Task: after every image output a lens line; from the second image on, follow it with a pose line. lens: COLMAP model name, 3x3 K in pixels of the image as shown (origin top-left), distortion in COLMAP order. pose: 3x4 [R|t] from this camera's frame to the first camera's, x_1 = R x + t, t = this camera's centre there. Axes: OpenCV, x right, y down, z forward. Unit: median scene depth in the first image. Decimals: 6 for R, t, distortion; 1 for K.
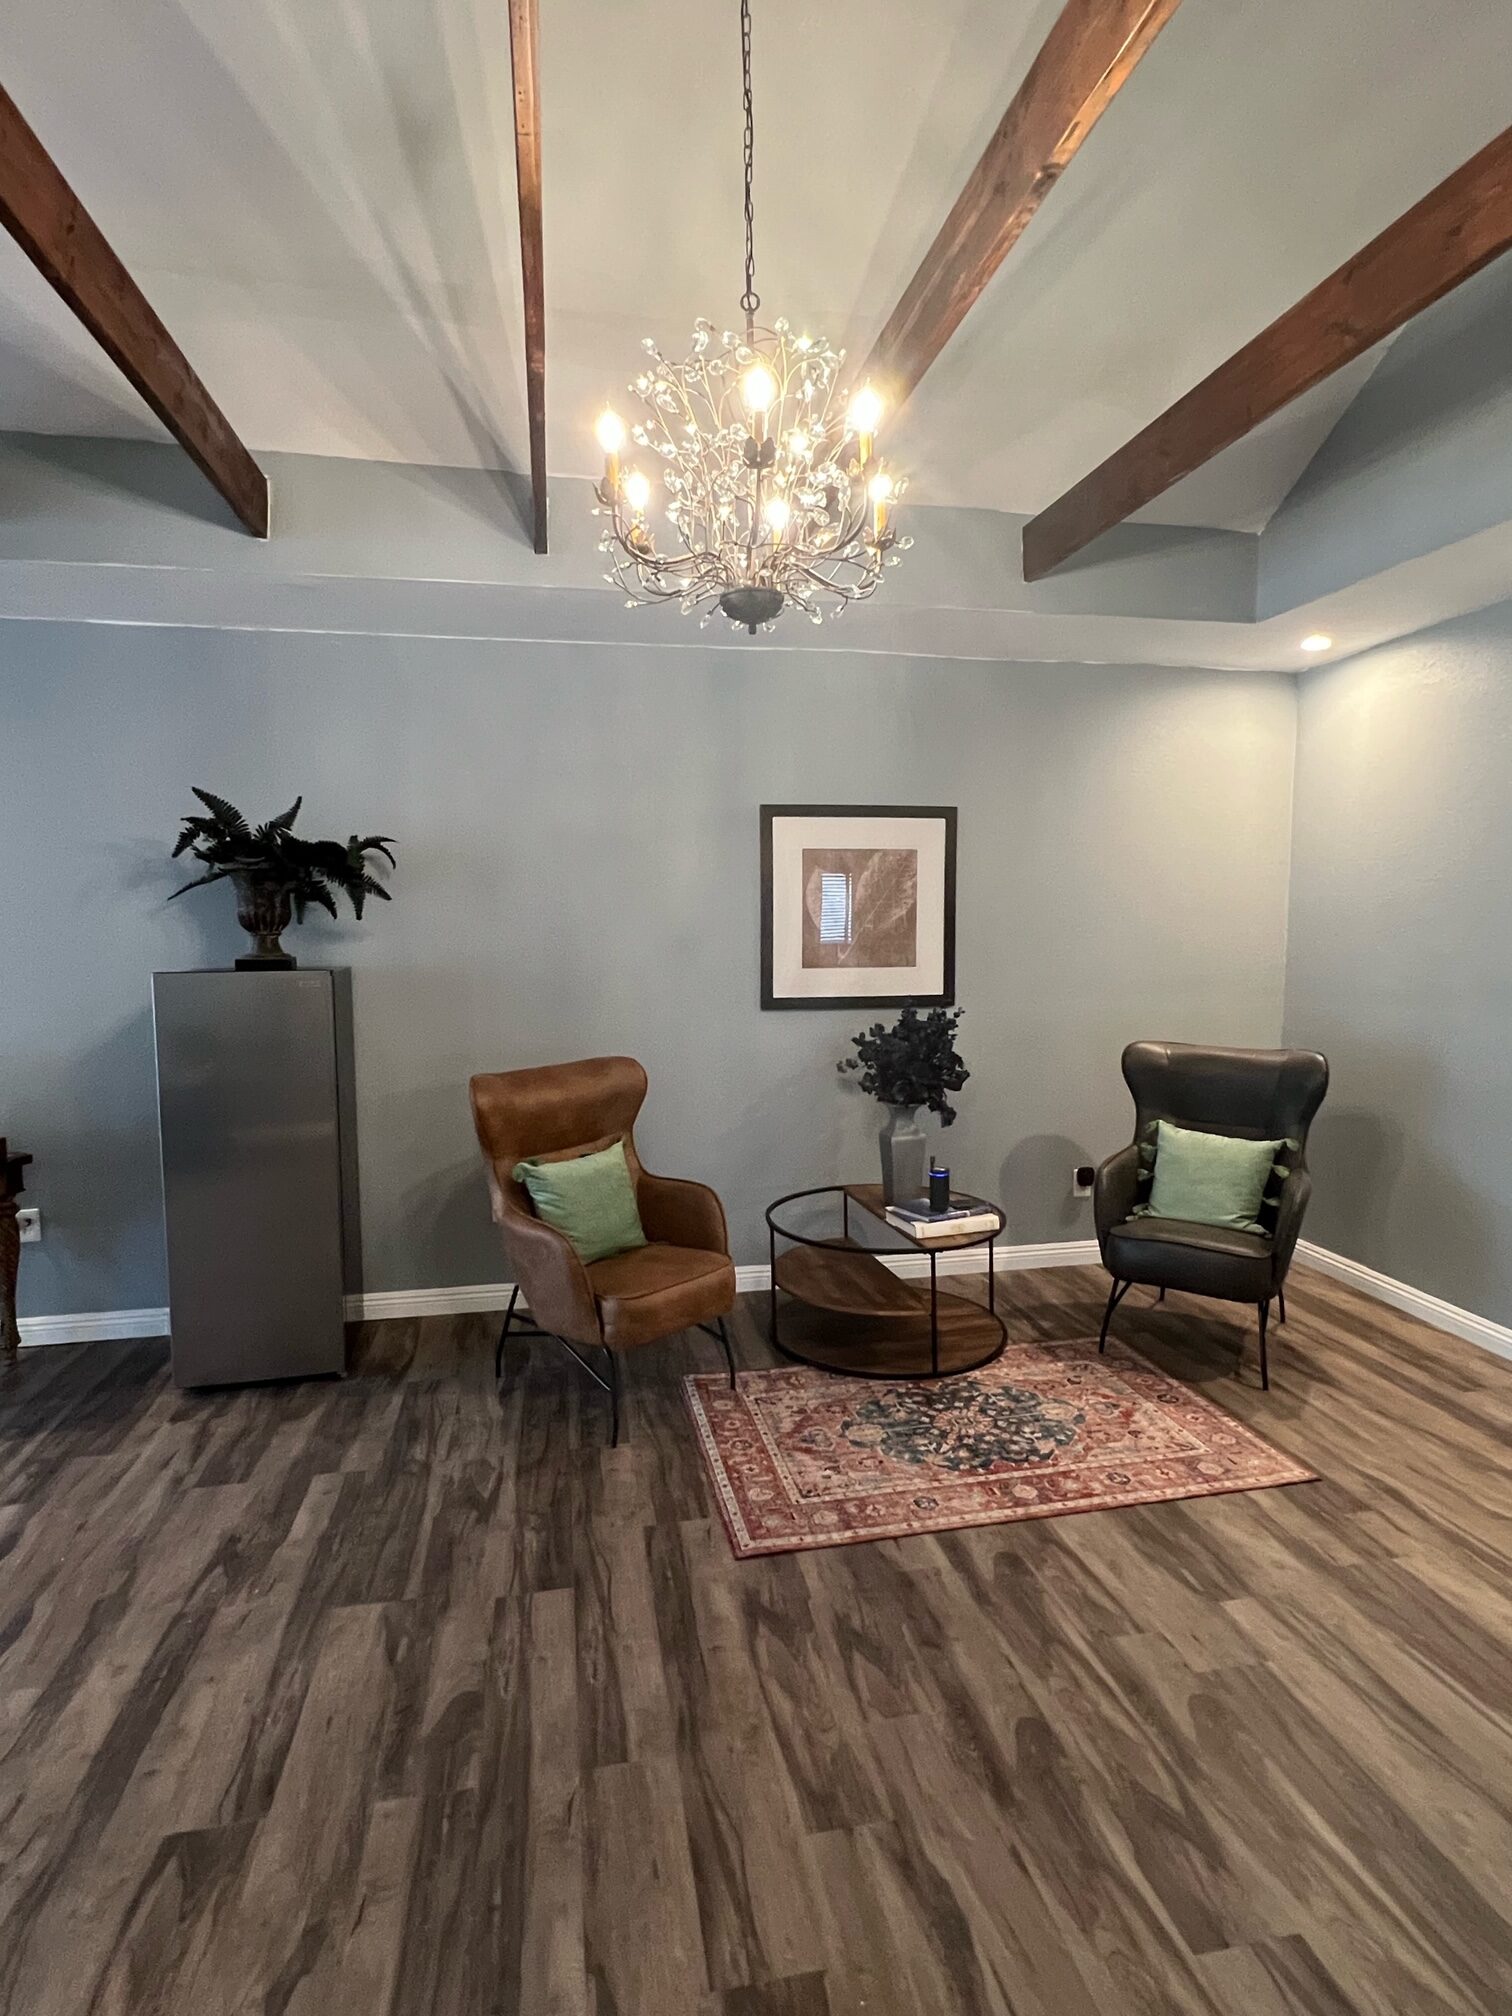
lens RADIAL K [[1051.6, 0, 752.6], [0, 1051.6, 1010.1], [0, 0, 1]] dist [0.000934, 0.003453]
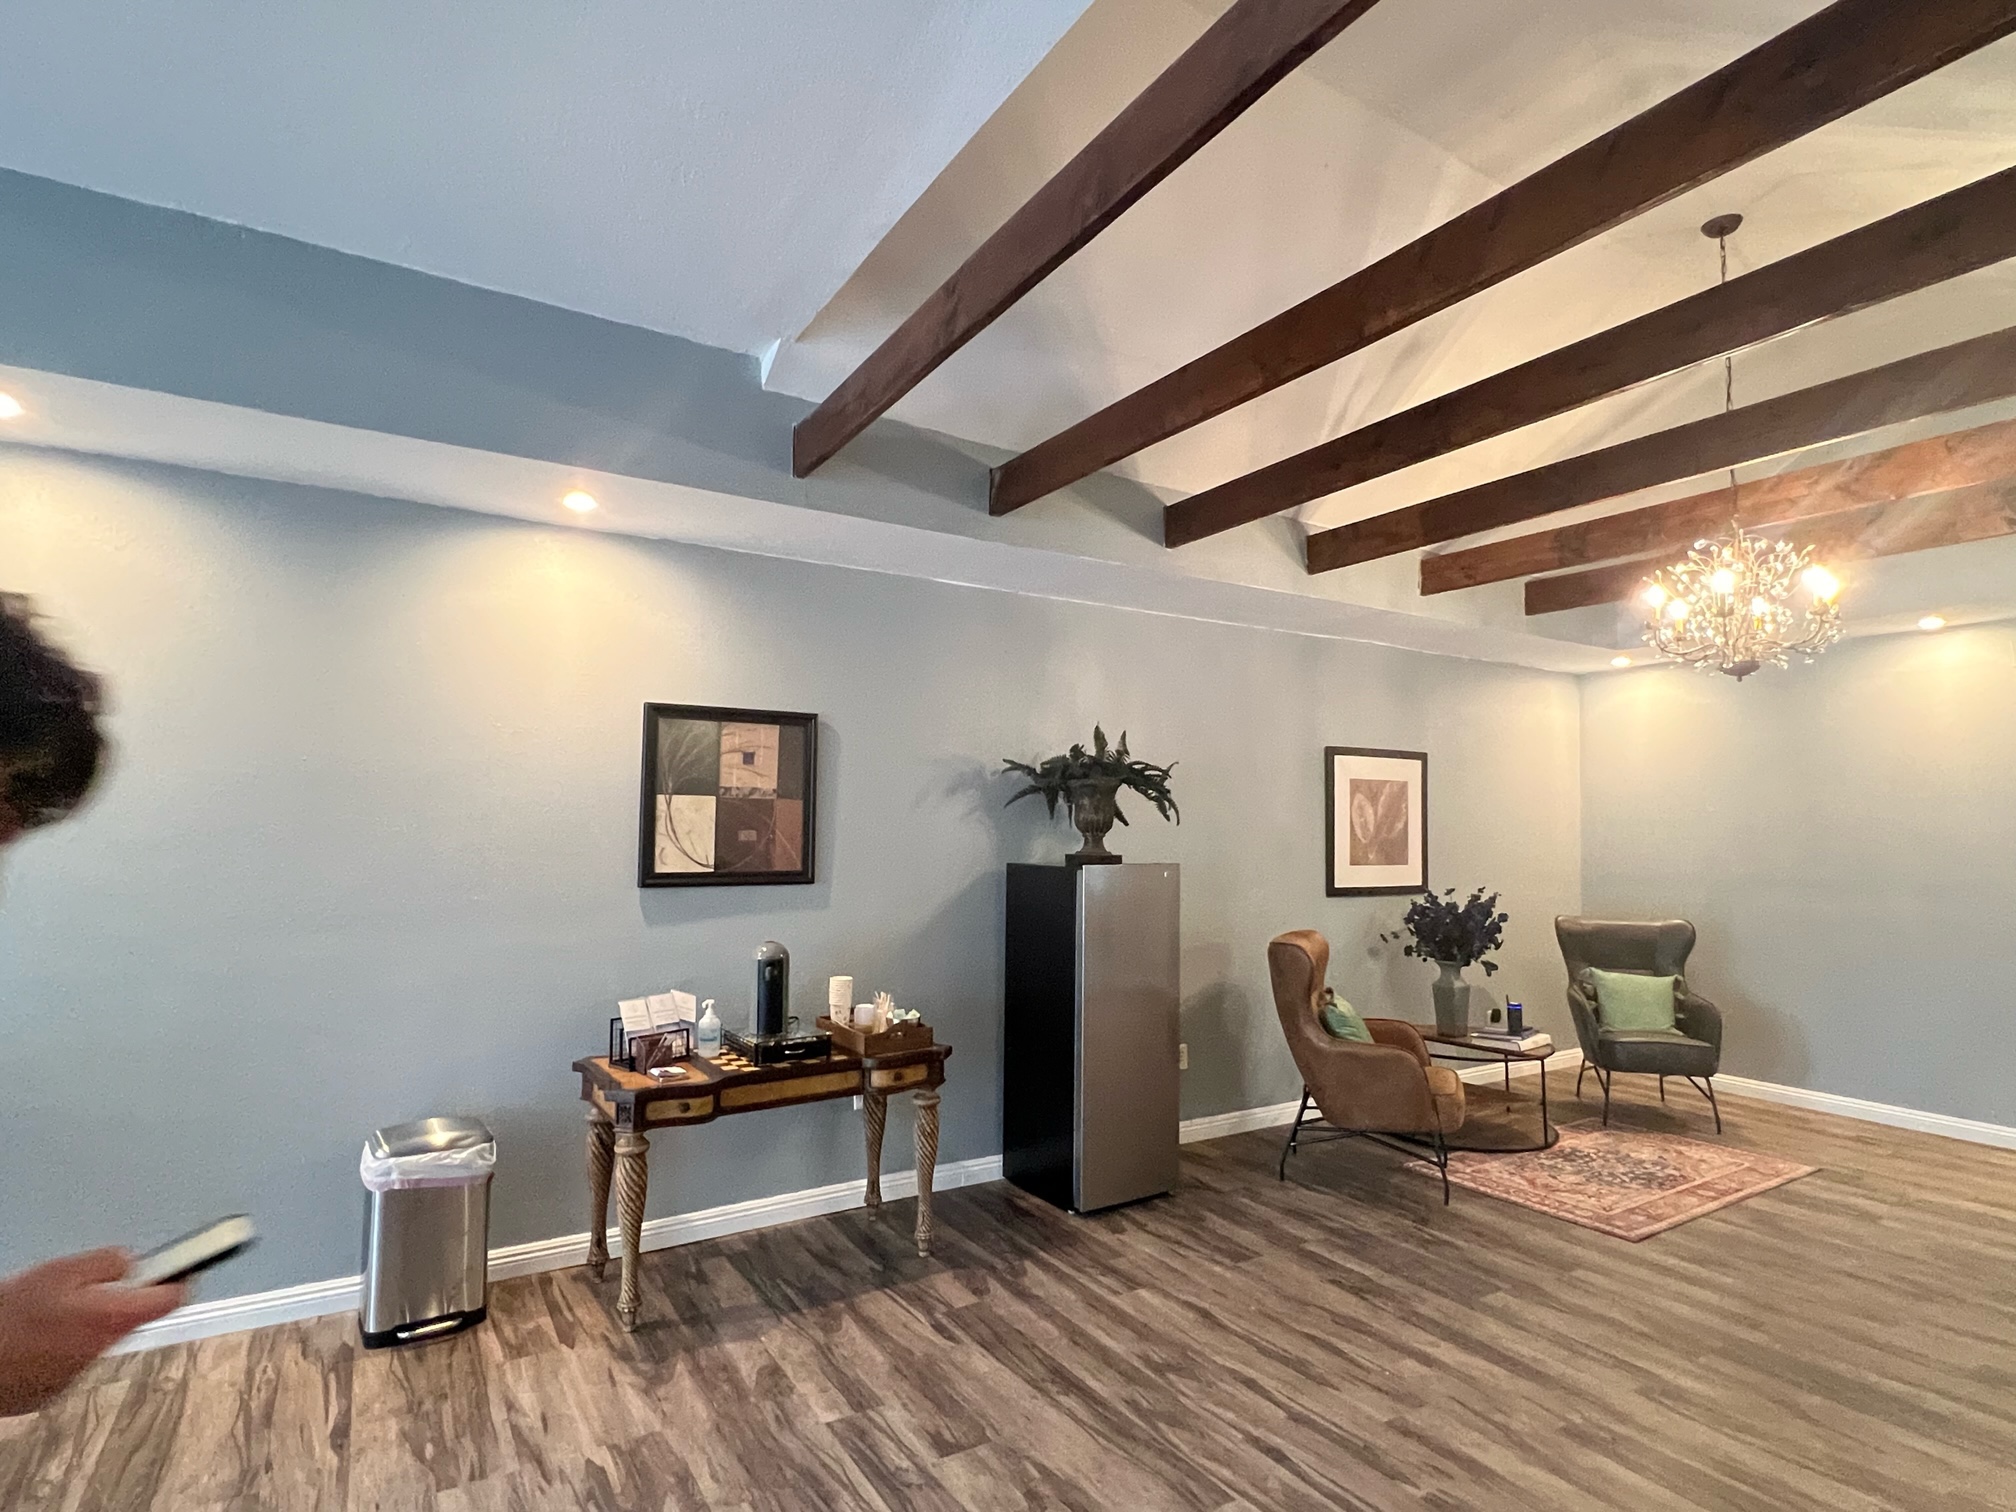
lens RADIAL K [[1051.6, 0, 1006.9], [0, 1051.6, 771.4], [0, 0, 1]] dist [0.000934, 0.003453]
pose [[0.935510, 0.033695, 0.351689, -1.117594], [0.015467, 0.990581, -0.136049, 0.023288], [-0.352960, 0.132715, 0.926178, -0.157461]]
